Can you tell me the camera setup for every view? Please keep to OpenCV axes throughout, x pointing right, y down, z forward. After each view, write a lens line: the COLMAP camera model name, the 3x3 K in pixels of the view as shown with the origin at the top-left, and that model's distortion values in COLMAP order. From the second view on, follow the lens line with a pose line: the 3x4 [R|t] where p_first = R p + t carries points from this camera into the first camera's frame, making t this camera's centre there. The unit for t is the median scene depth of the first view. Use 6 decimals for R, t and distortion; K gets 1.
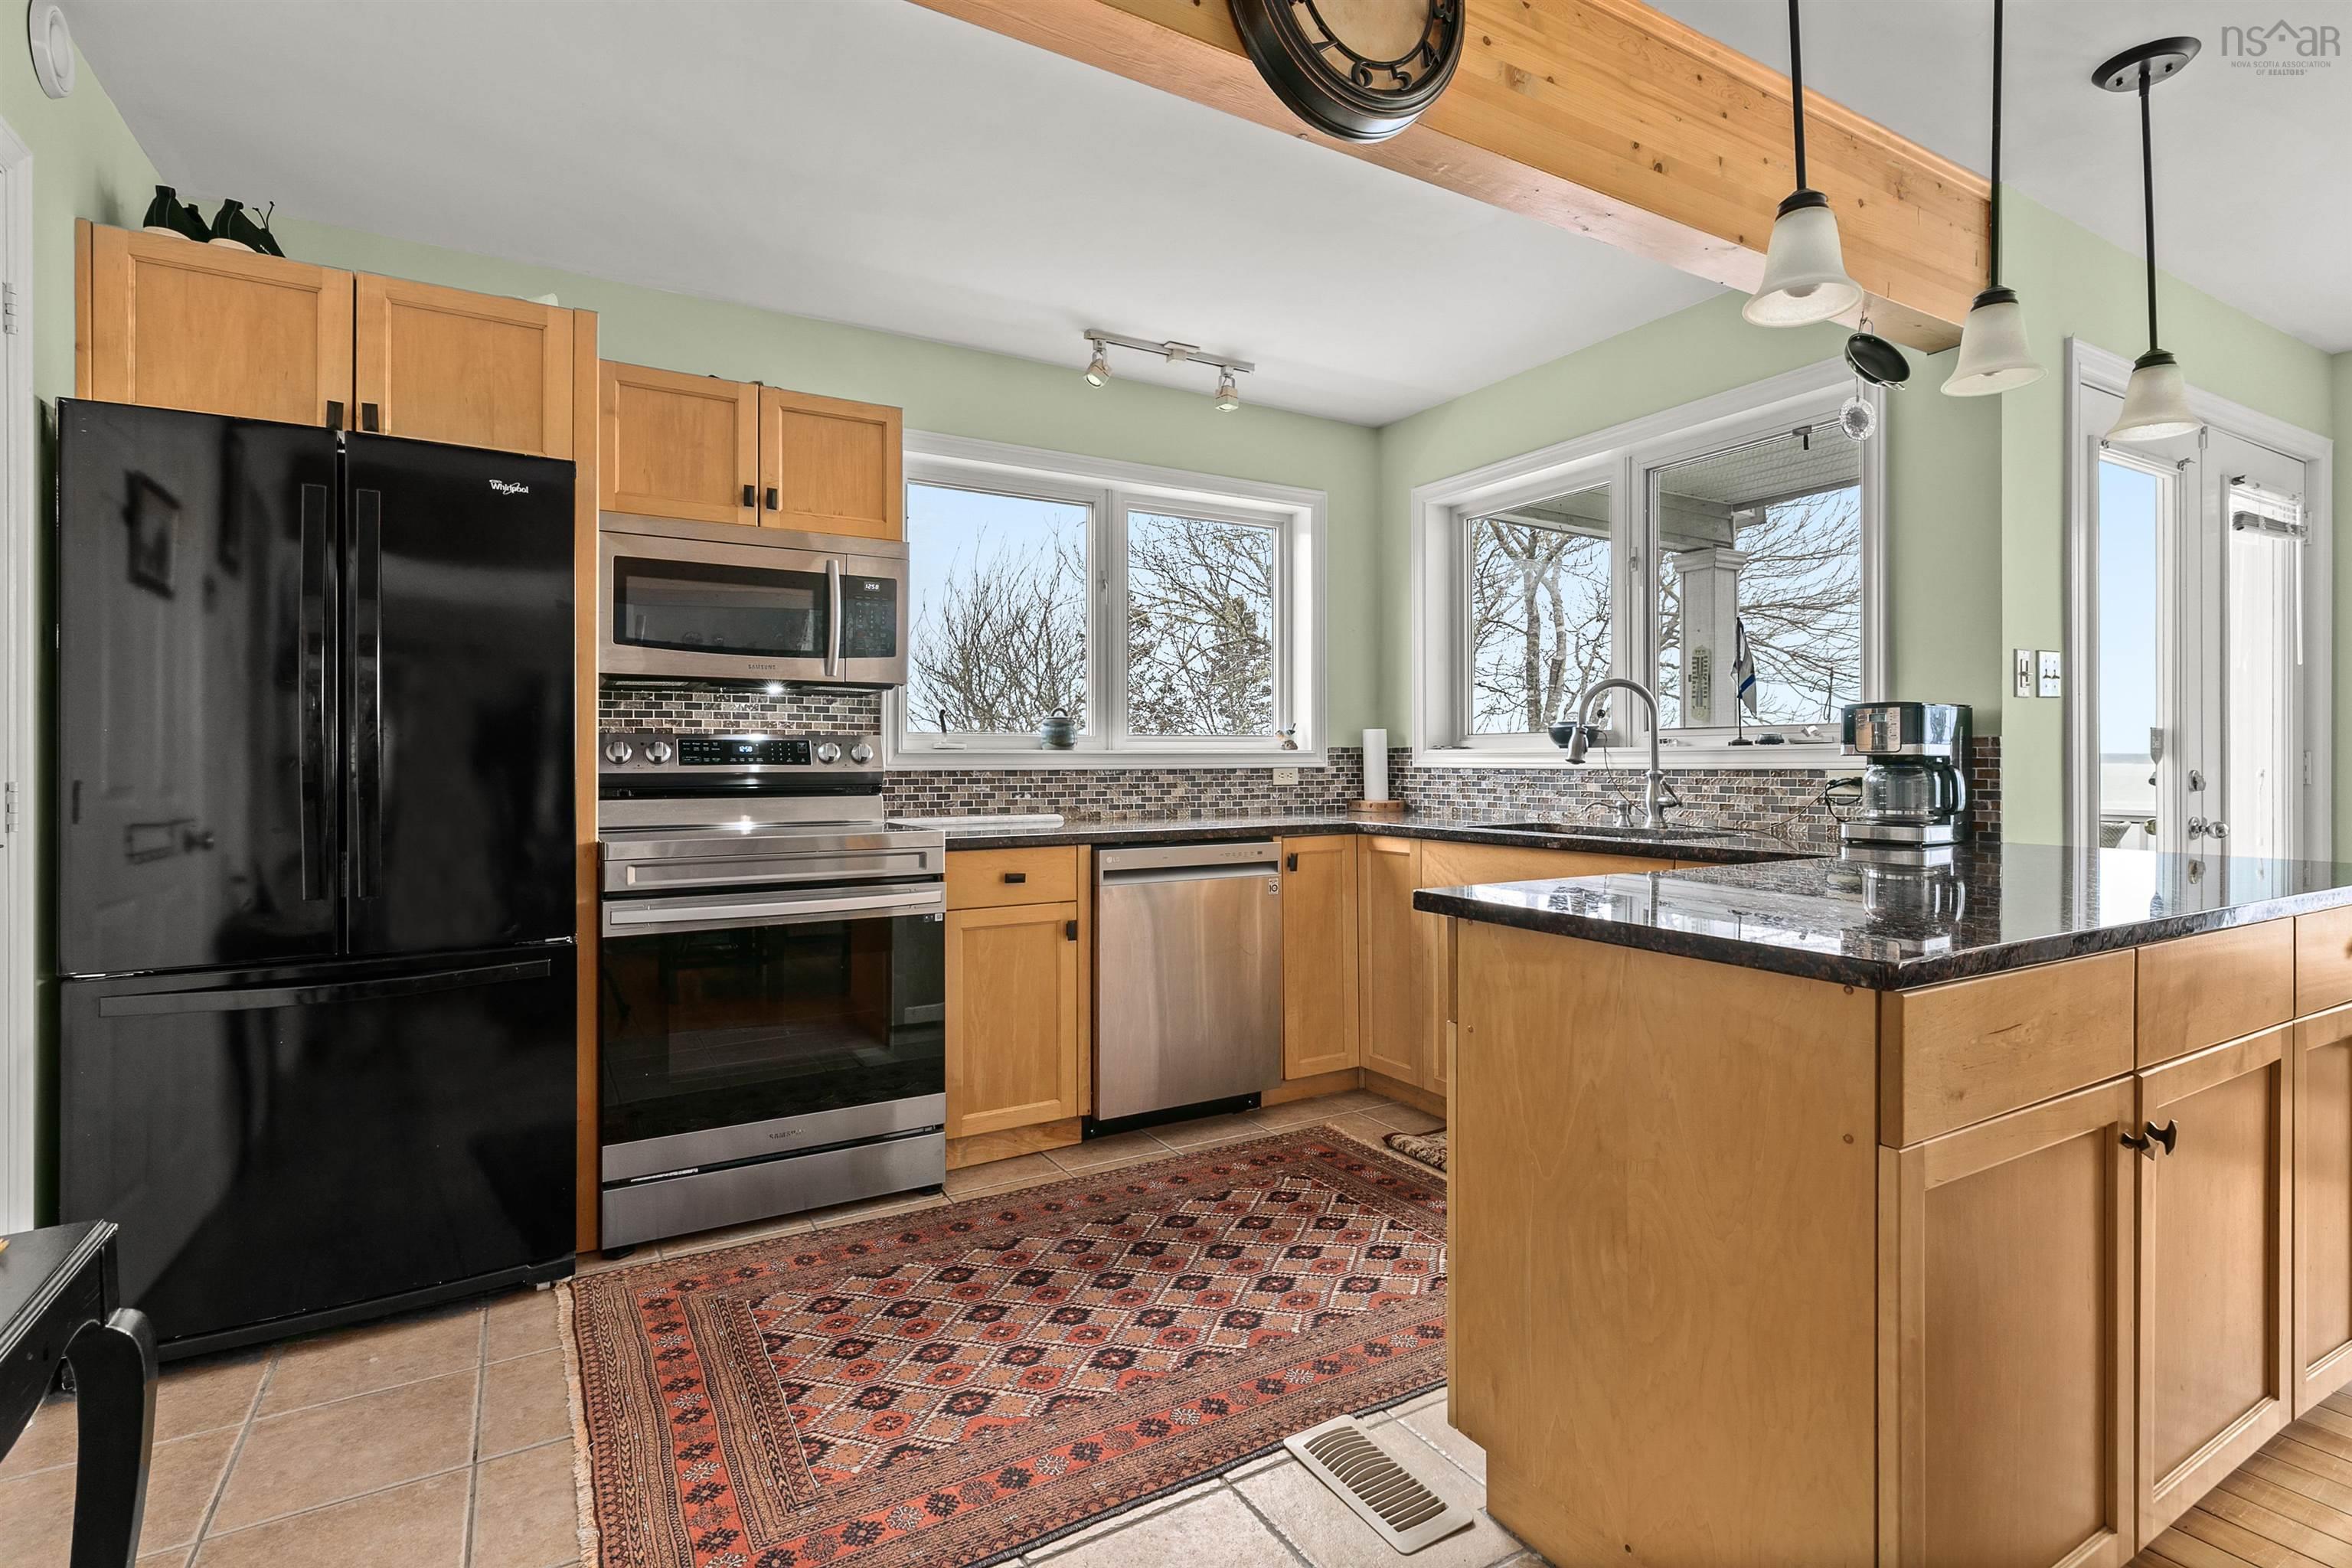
lens RADIAL K [[1131.7, 0, 1241.5], [0, 1131.7, 770.2], [0, 0, 1]] dist [0.006269, 0.000531]
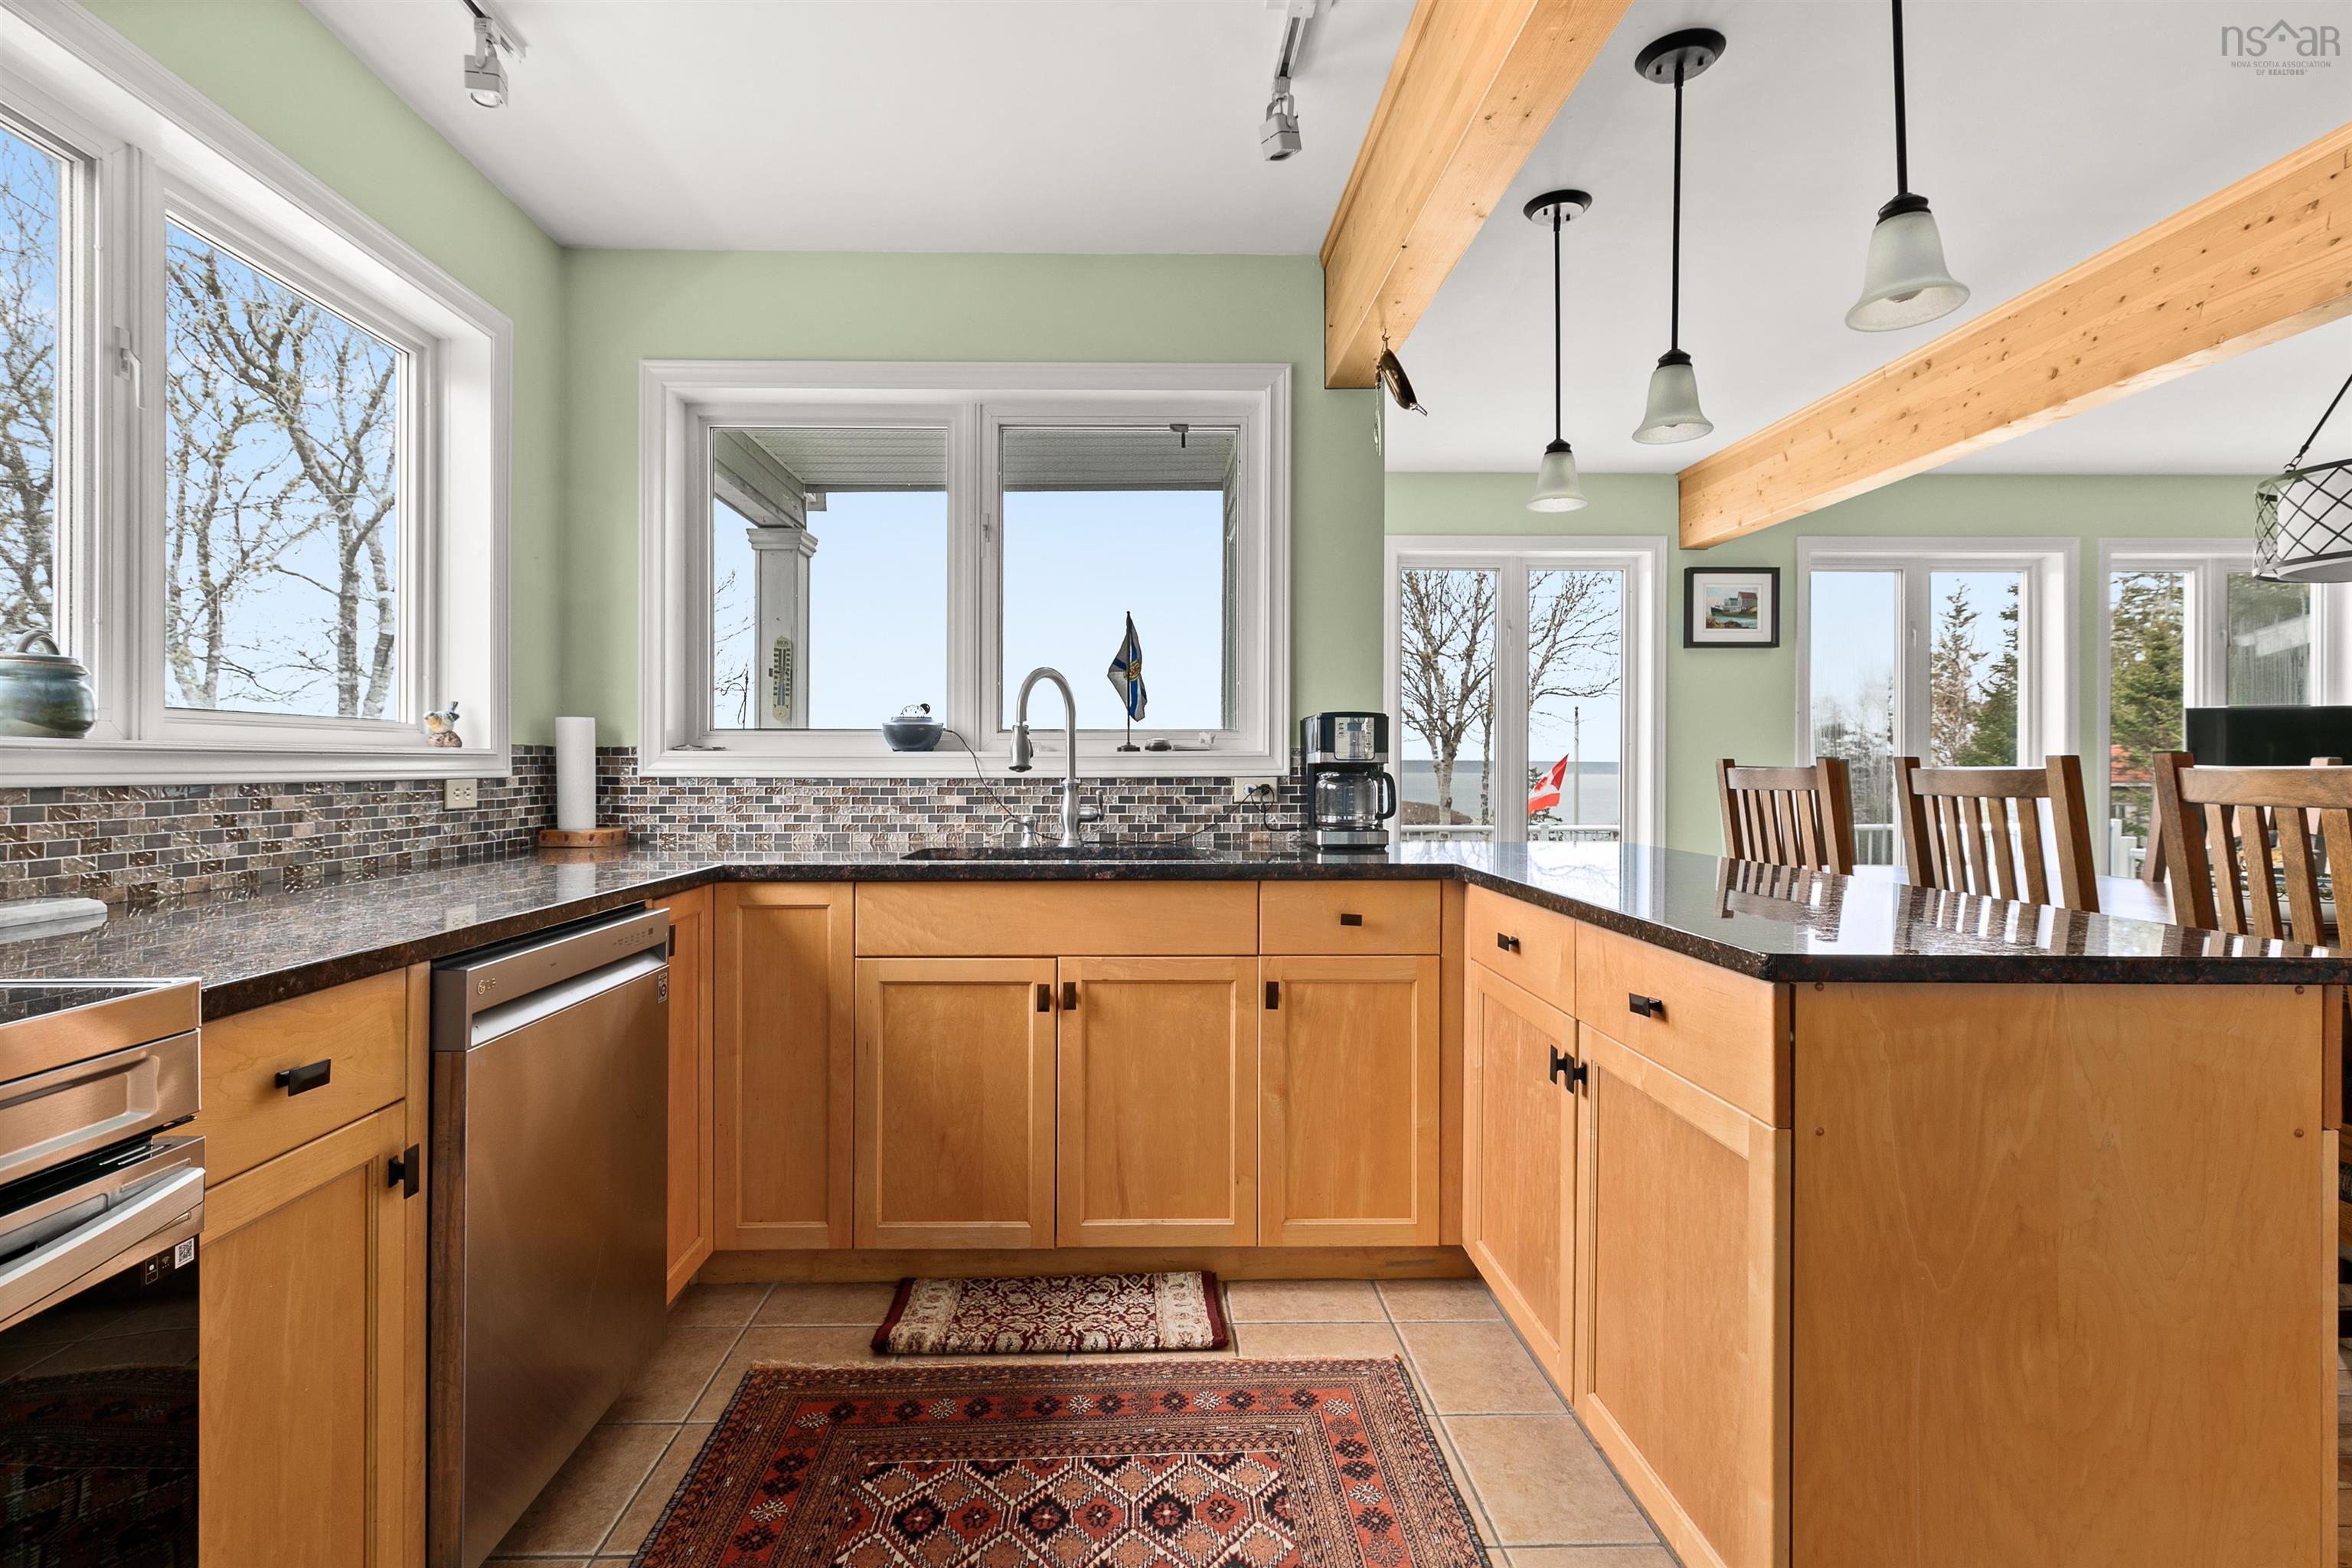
lens RADIAL K [[1131.7, 0, 1241.5], [0, 1131.7, 770.2], [0, 0, 1]] dist [0.006269, 0.000531]
pose [[0.521845, -0.000106, 0.853040, -0.351056], [0.004823, 0.999984, -0.002826, -0.004084], [-0.853026, 0.005589, 0.521838, 0.521162]]
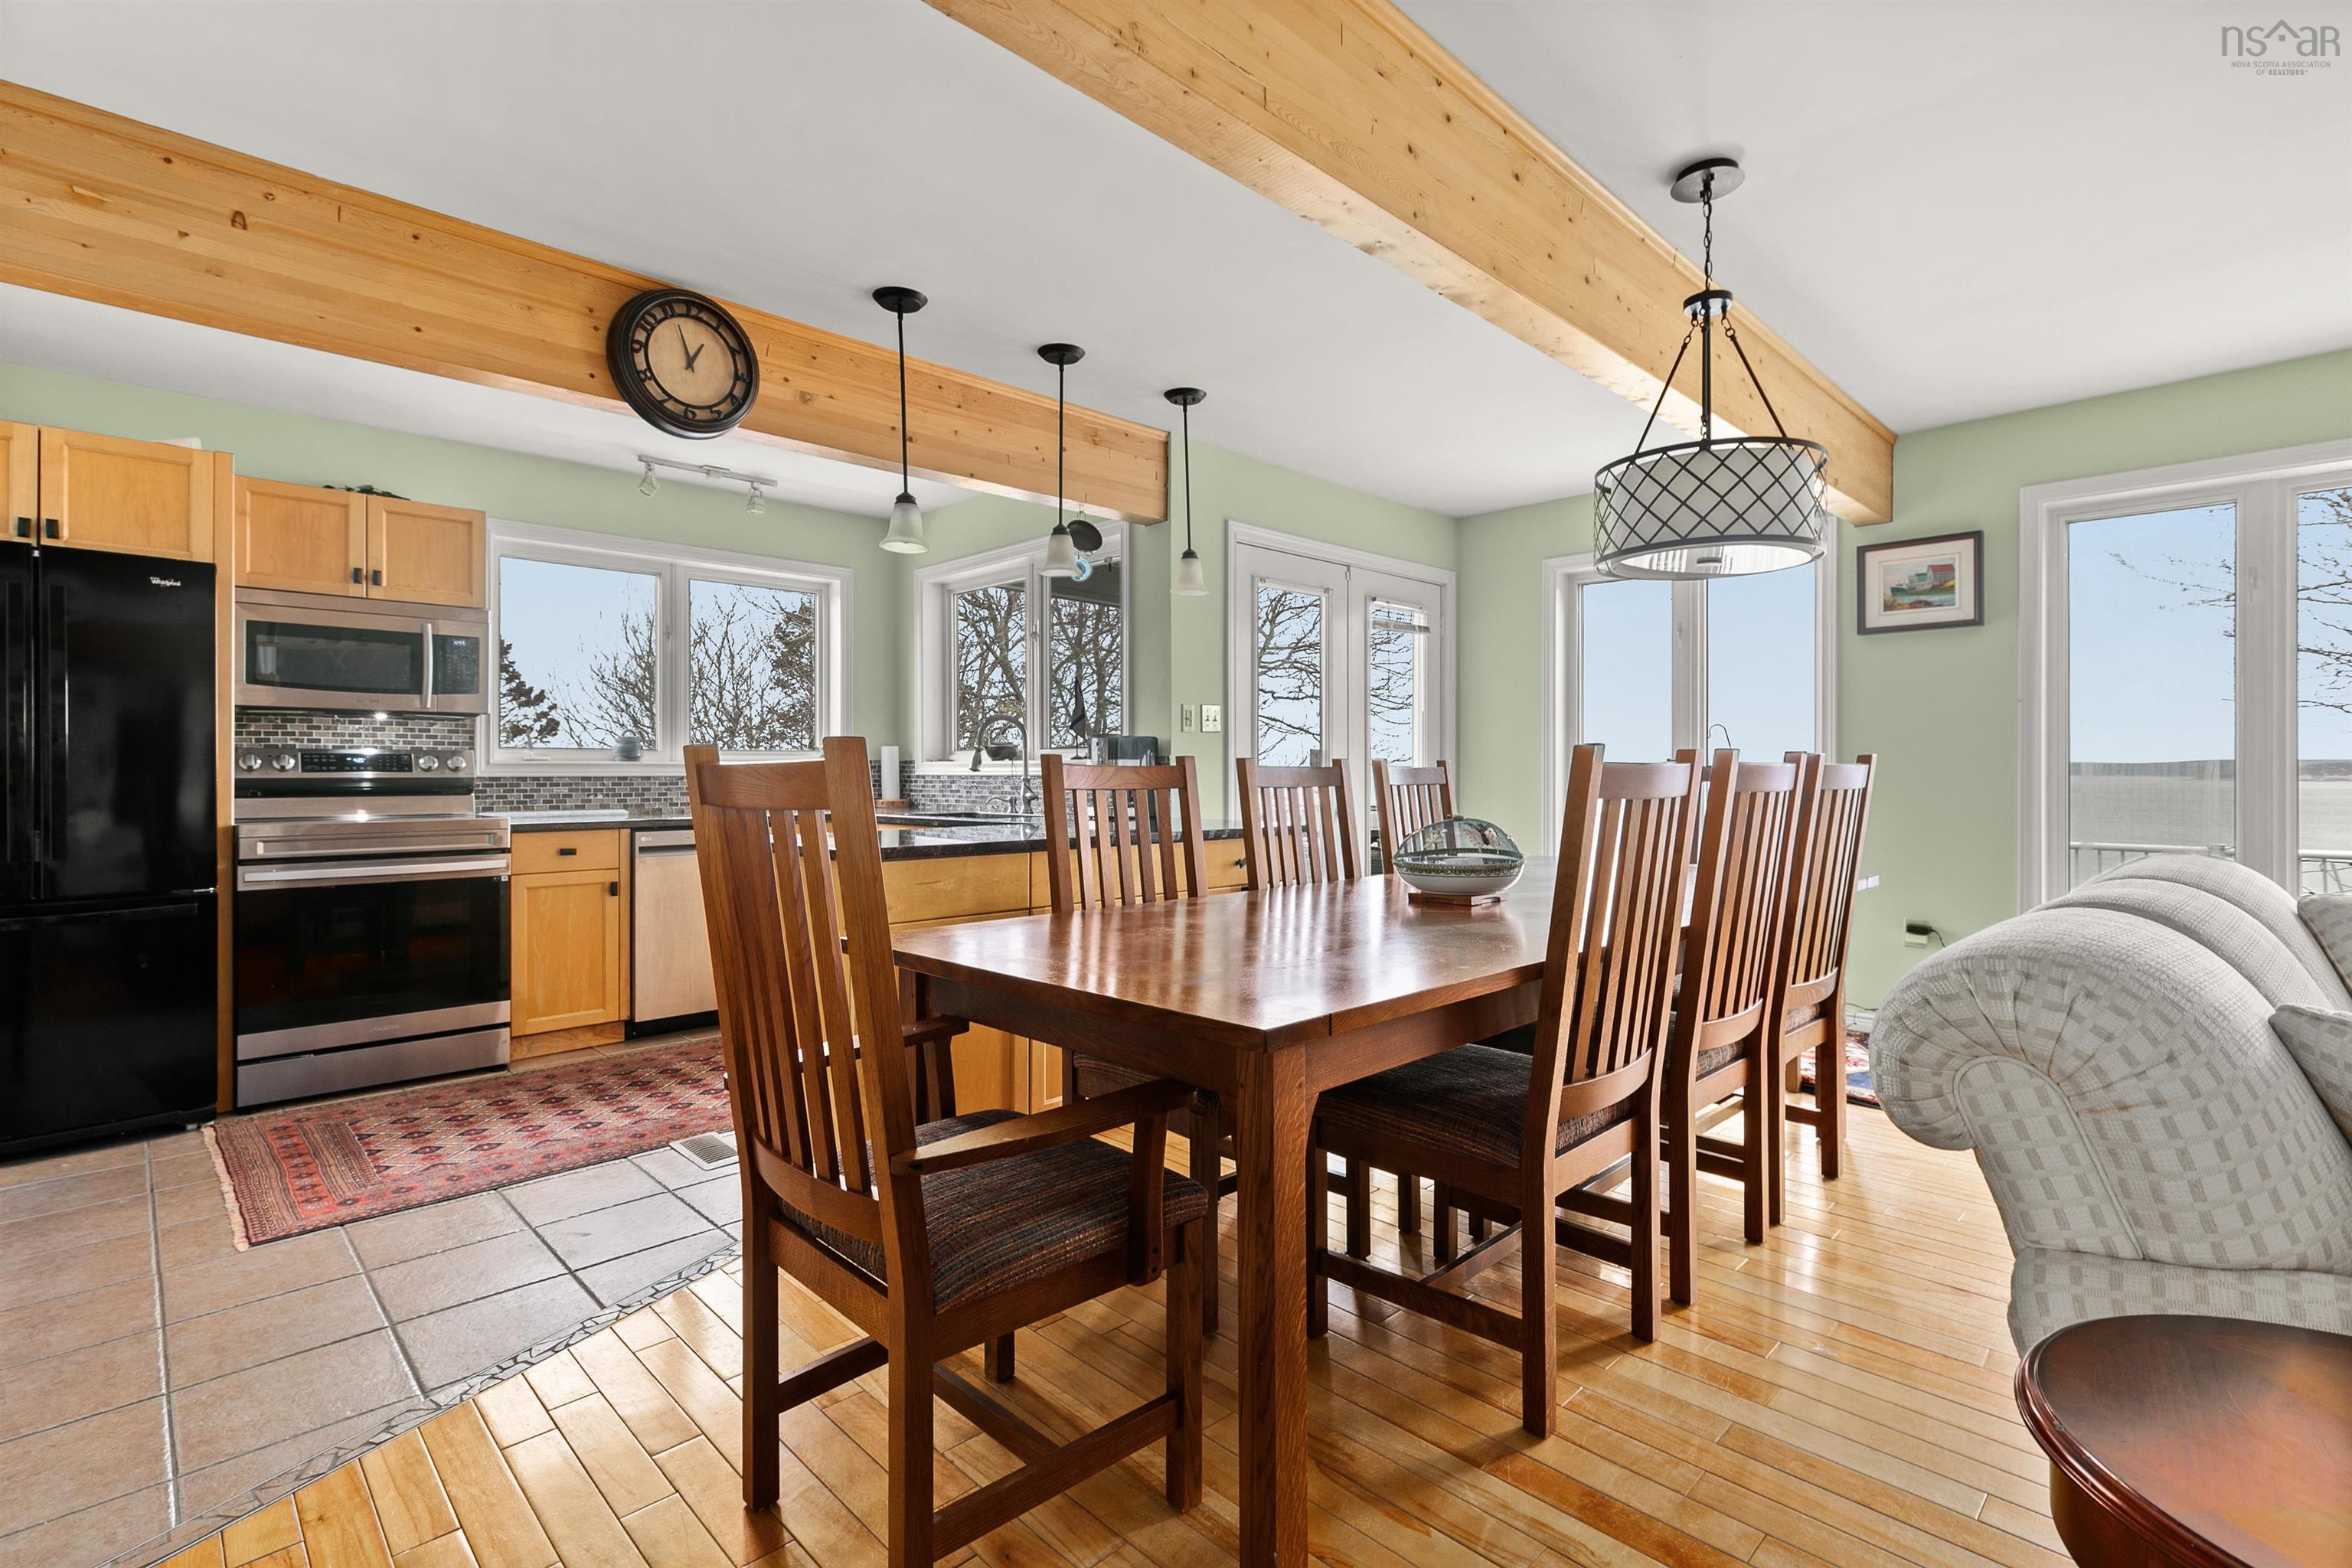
lens RADIAL K [[1086.4, 0, 1150.7], [0, 1086.4, 780.2], [0, 0, 1]] dist [-0.002409, 0.004803]
pose [[0.981819, -0.000876, 0.189817, 0.254420], [0.000902, 1.000000, -0.000048, 0.006126], [-0.189817, 0.000218, 0.981819, -0.467565]]
